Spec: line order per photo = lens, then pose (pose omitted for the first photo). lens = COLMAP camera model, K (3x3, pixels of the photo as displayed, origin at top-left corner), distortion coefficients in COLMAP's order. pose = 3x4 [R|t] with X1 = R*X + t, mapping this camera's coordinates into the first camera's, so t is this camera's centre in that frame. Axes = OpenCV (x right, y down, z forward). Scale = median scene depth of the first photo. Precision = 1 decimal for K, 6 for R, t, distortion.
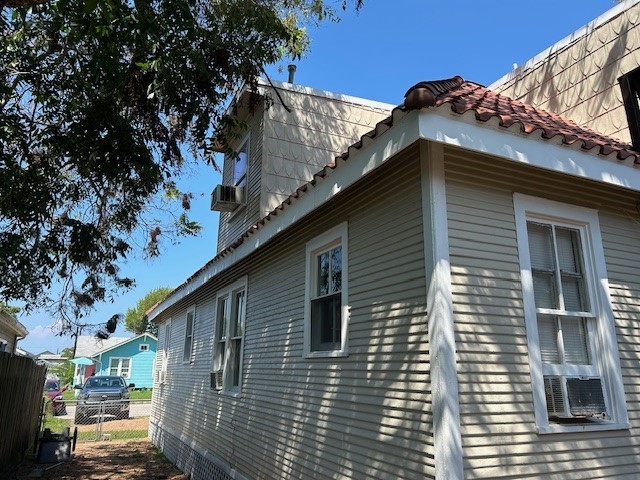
lens RADIAL K [[482.4, 0, 308.9], [0, 482.4, 241.6], [0, 0, 1]] dist [0.033387, -0.042718]
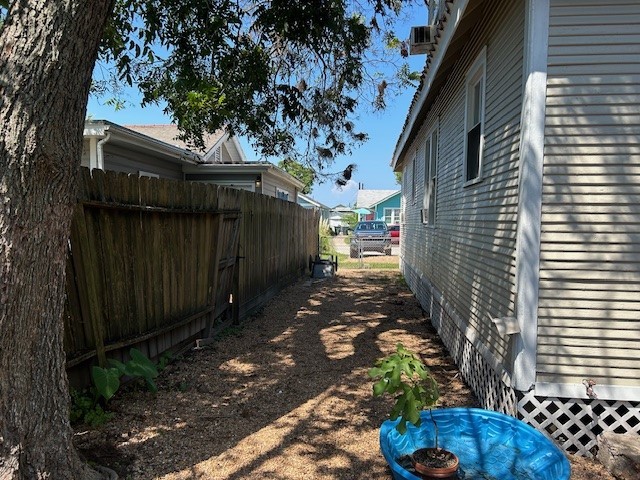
lens RADIAL K [[482.4, 0, 324.9], [0, 482.4, 258.5], [0, 0, 1]] dist [0.033387, -0.042718]
pose [[0.852599, 0.039023, -0.521107, 0.166701], [0.131783, 0.948921, 0.286674, 0.021664], [0.505676, -0.313091, 0.803907, -0.048230]]
